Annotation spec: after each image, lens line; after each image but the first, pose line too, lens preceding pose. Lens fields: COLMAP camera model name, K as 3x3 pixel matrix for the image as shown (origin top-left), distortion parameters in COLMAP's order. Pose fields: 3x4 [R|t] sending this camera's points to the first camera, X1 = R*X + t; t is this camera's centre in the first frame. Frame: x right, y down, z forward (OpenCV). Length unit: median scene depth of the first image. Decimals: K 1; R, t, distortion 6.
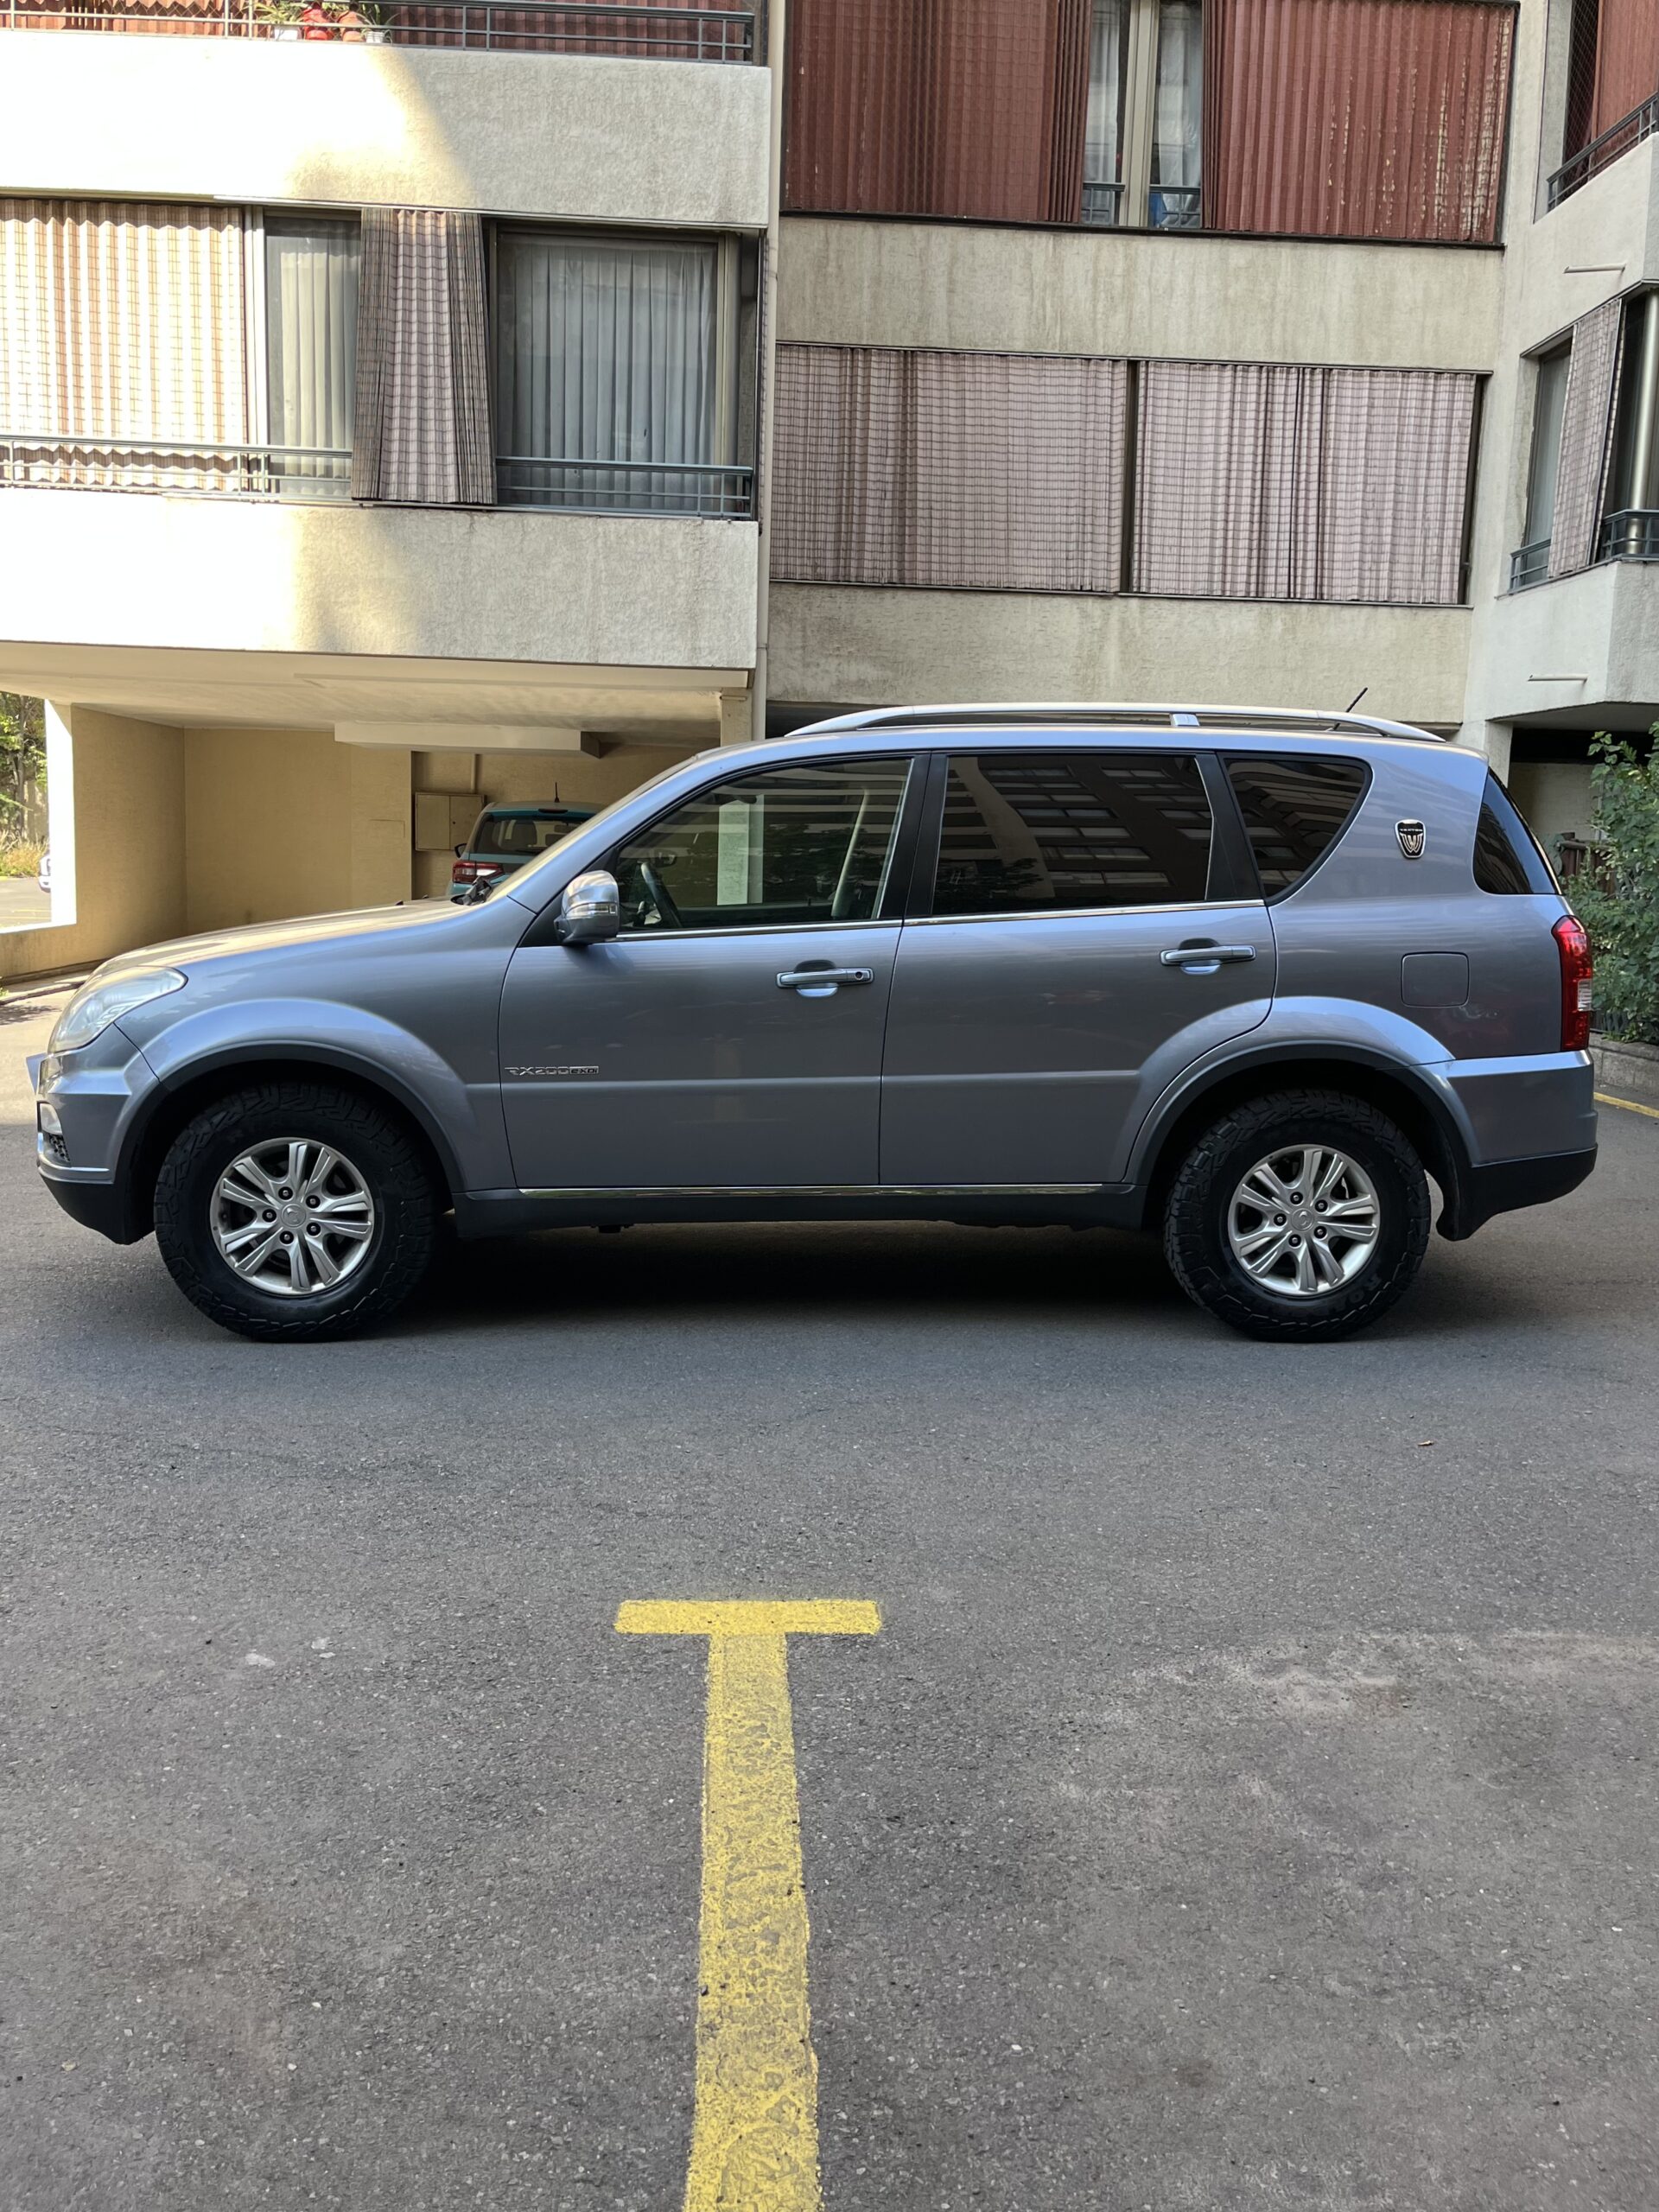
lens RADIAL K [[1726.9, 0, 829.5], [0, 1726.9, 1106.0], [0, 0, 1]] dist [0.031560, -0.007072]
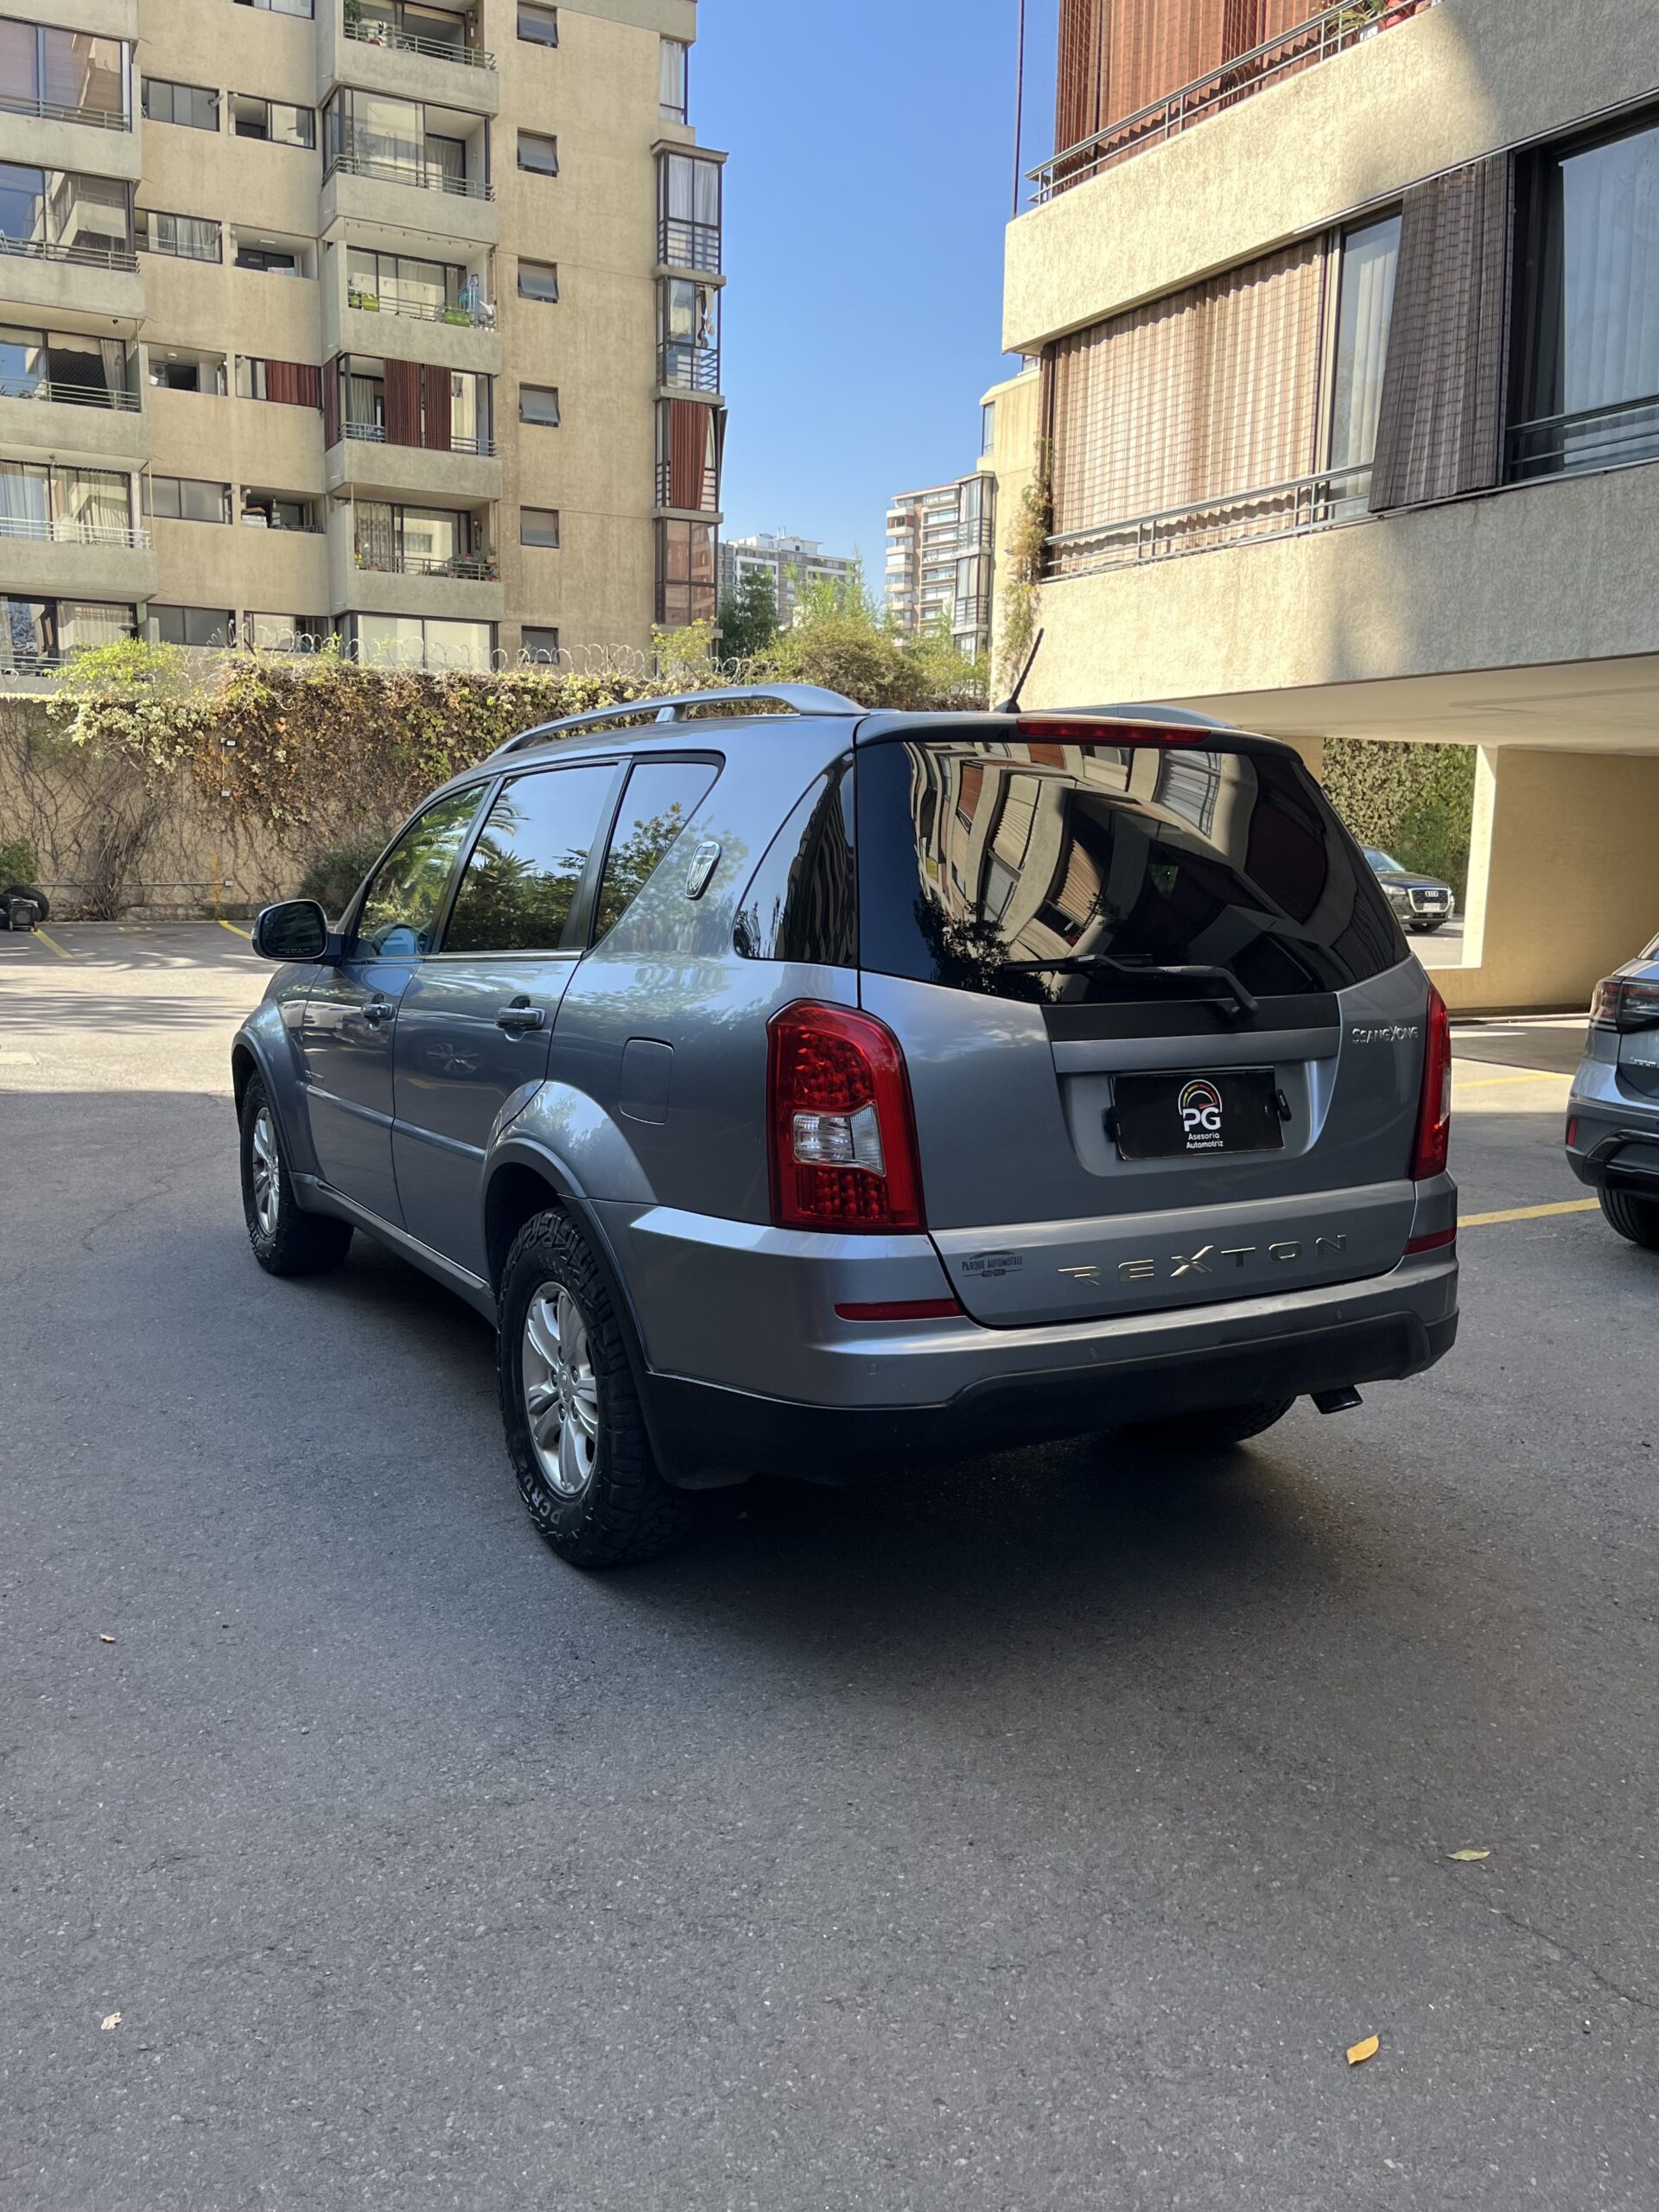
lens RADIAL K [[1726.9, 0, 829.5], [0, 1726.9, 1106.0], [0, 0, 1]] dist [0.031560, -0.007072]
pose [[0.442013, 0.116213, -0.889449, 0.450610], [-0.140933, 0.988254, 0.059085, -0.052165], [0.885868, 0.099236, 0.453200, 0.356716]]
